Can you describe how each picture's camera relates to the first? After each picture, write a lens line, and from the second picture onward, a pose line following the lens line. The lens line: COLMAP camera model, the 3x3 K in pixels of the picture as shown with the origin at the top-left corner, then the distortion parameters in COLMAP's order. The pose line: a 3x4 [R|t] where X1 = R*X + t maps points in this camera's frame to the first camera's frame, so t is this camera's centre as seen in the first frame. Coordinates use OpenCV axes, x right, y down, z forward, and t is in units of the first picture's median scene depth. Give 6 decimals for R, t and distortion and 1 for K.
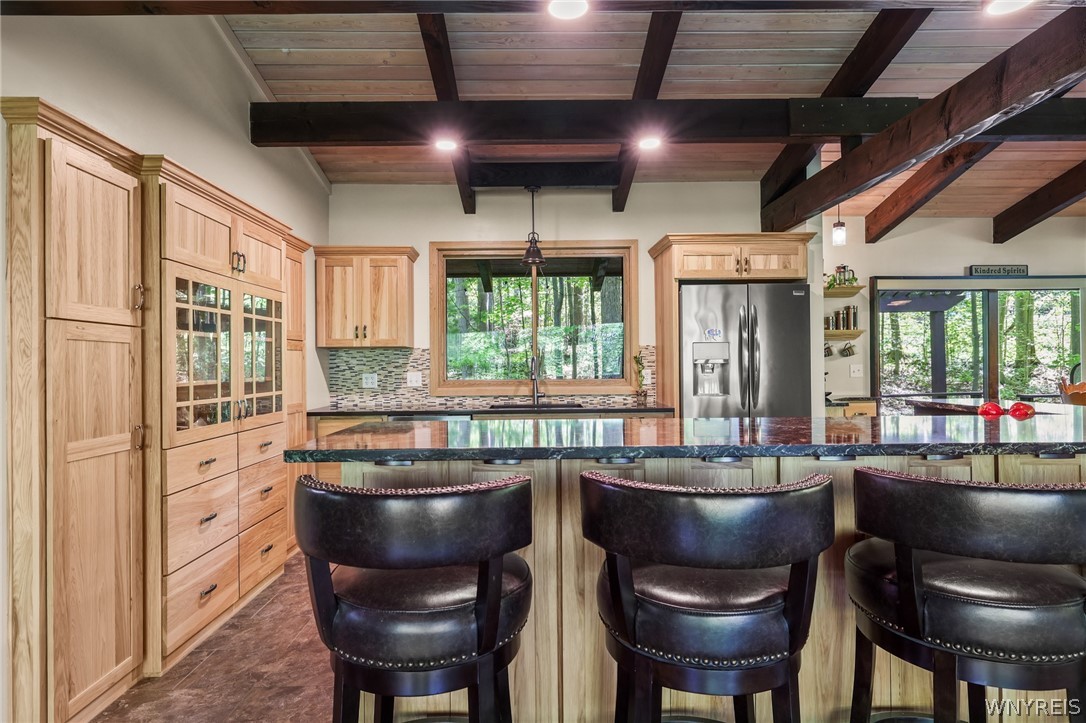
lens RADIAL K [[583.9, 0, 538.0], [0, 583.9, 359.3], [0, 0, 1]] dist [0.002341, -0.000142]
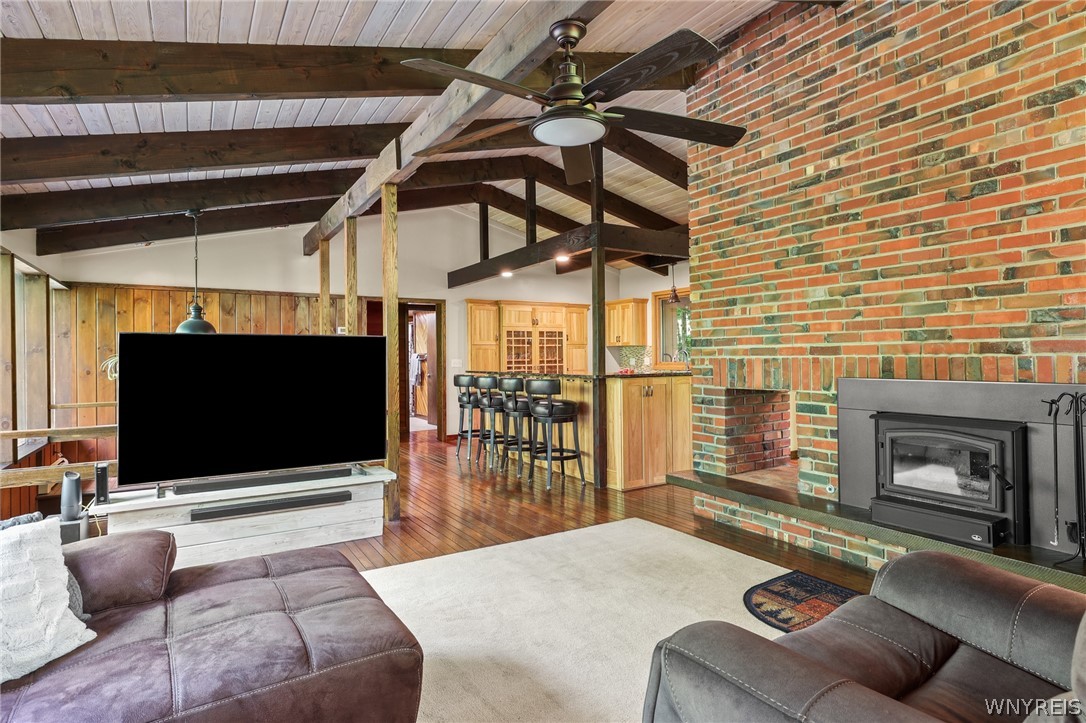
lens RADIAL K [[577.1, 0, 544.2], [0, 577.1, 349.5], [0, 0, 1]] dist [0.000955, 0.000405]
pose [[0.517355, -0.006489, -0.855746, 1.375380], [0.011340, 0.999935, -0.000726, -0.009409], [0.855695, -0.009329, 0.517396, -0.357867]]
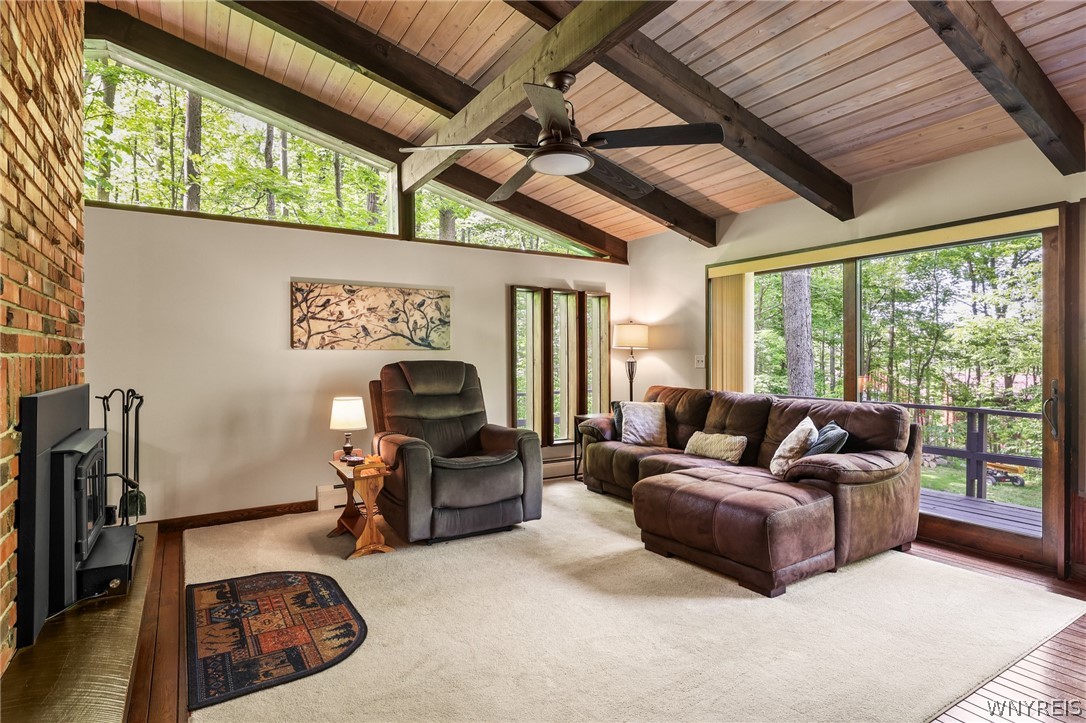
lens RADIAL K [[570.8, 0, 540.3], [0, 570.8, 357.1], [0, 0, 1]] dist [0.000852, -0.000262]
pose [[-0.520280, 0.012597, 0.853903, 0.448489], [0.002310, 0.999908, -0.013343, 0.010465], [-0.853993, -0.004969, -0.520262, 0.258311]]
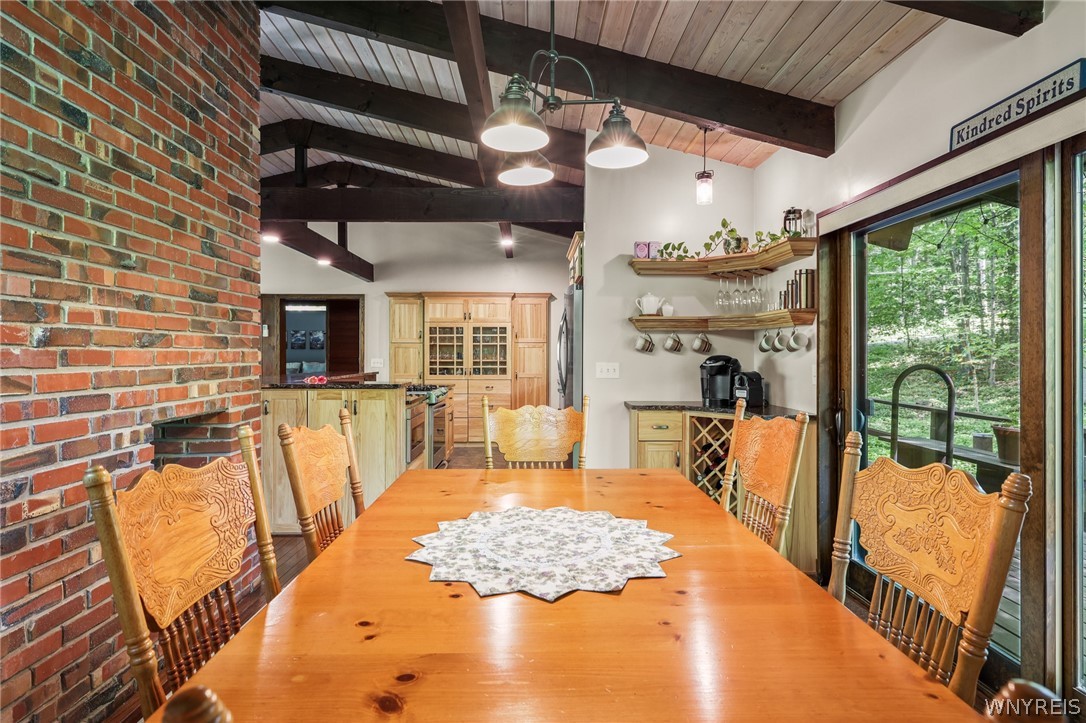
lens RADIAL K [[570.8, 0, 540.3], [0, 570.8, 357.1], [0, 0, 1]] dist [0.000852, -0.000262]
pose [[0.008614, 0.015150, -0.999848, 1.337044], [0.004559, 0.999874, 0.015190, -0.010200], [0.999953, -0.004689, 0.008543, 0.834549]]
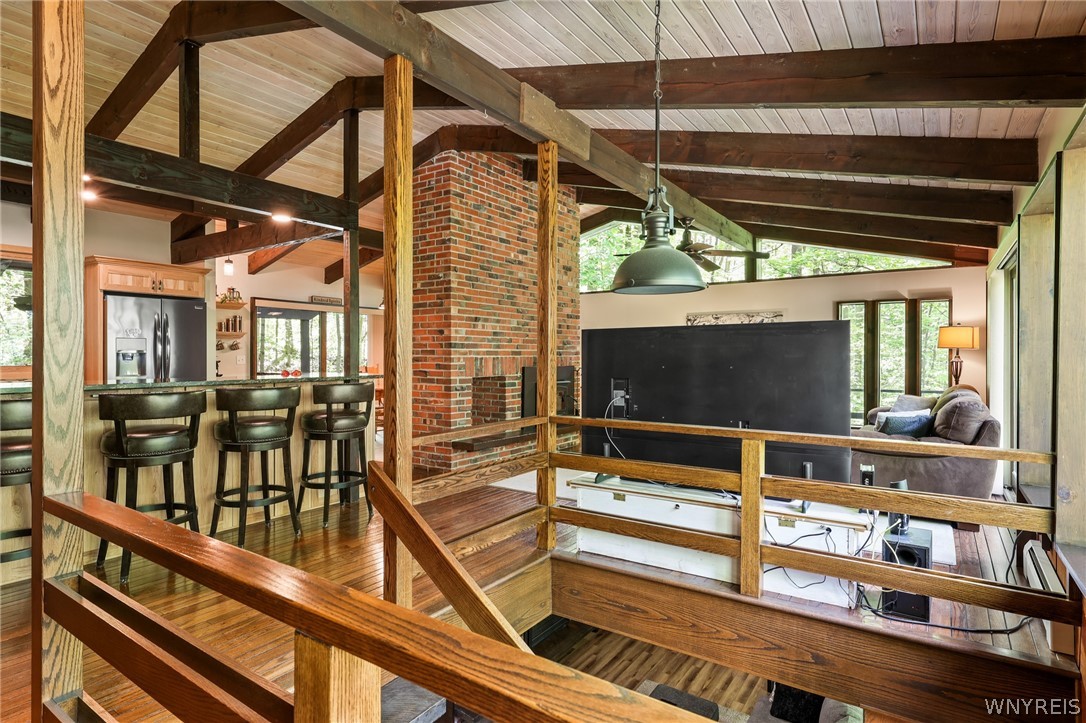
lens RADIAL K [[570.8, 0, 540.3], [0, 570.8, 357.1], [0, 0, 1]] dist [0.000852, -0.000262]
pose [[0.580265, 0.007407, 0.814394, -0.222813], [-0.011055, 0.999938, -0.001218, 0.006853], [-0.814352, -0.008296, 0.580311, -0.529880]]
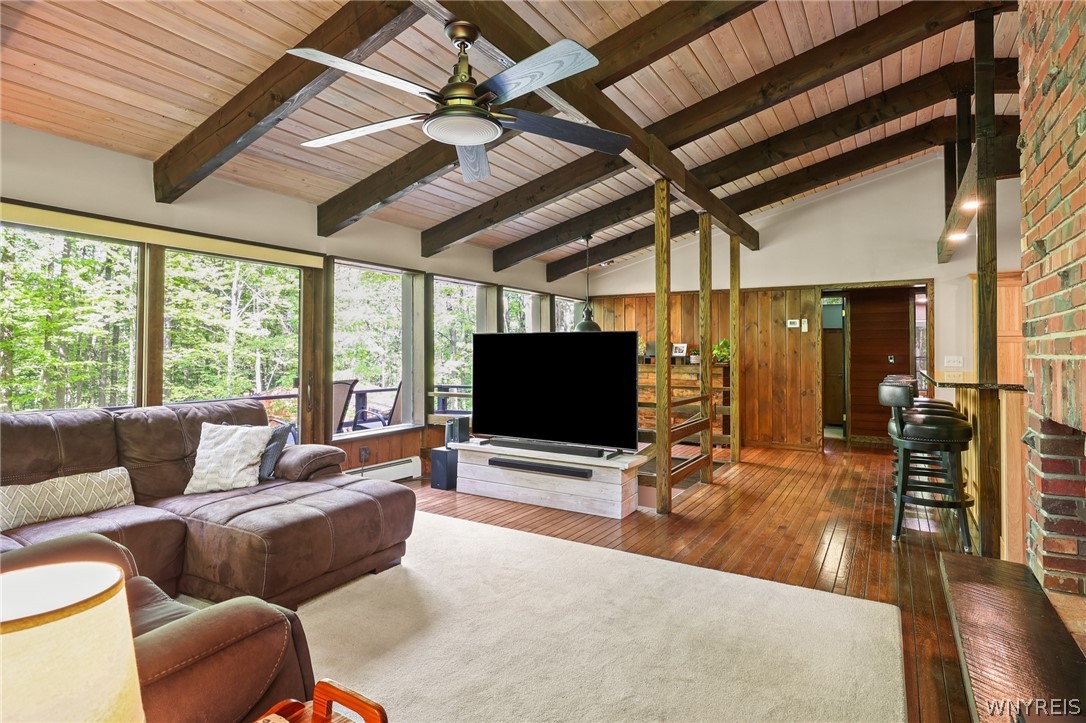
lens RADIAL K [[577.6, 0, 533.3], [0, 577.6, 343.4], [0, 0, 1]] dist [0.000213, -0.000312]
pose [[-0.536383, -0.007551, -0.843941, 1.355602], [0.007581, 0.999877, -0.013765, -0.001654], [0.843941, -0.013781, -0.536259, 0.256103]]
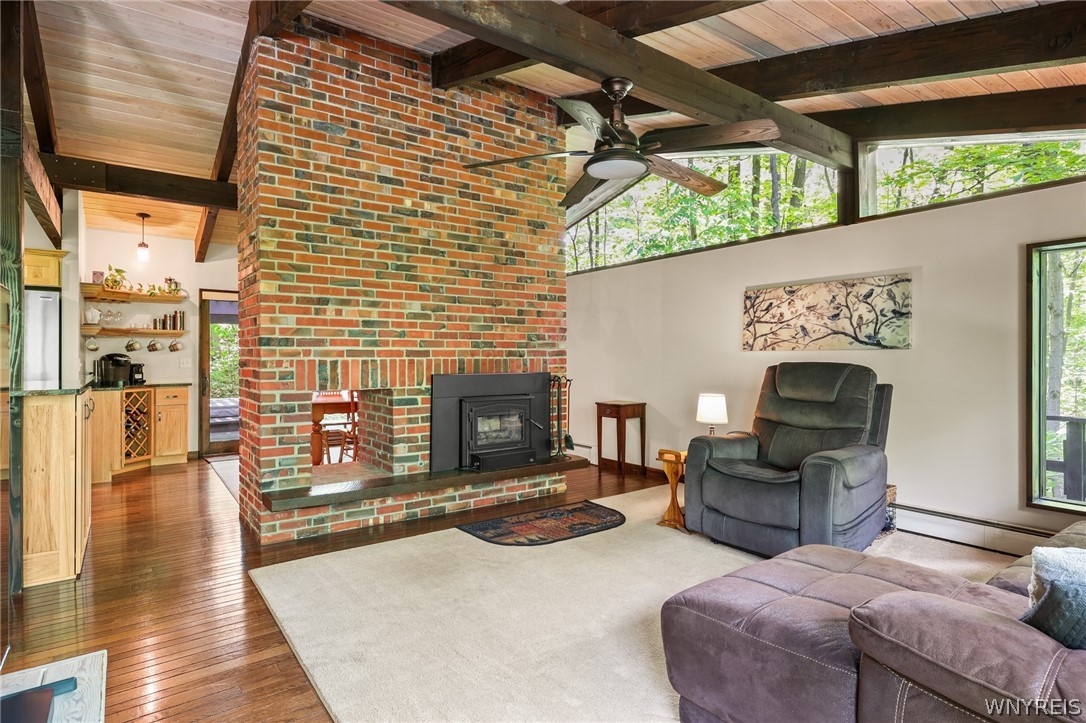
lens RADIAL K [[570.8, 0, 540.3], [0, 570.8, 357.1], [0, 0, 1]] dist [0.000852, -0.000262]
pose [[0.814025, 0.008056, 0.580774, 0.533541], [-0.009966, 0.999950, 0.000098, -0.000400], [-0.580745, -0.005868, 0.814065, -0.523963]]
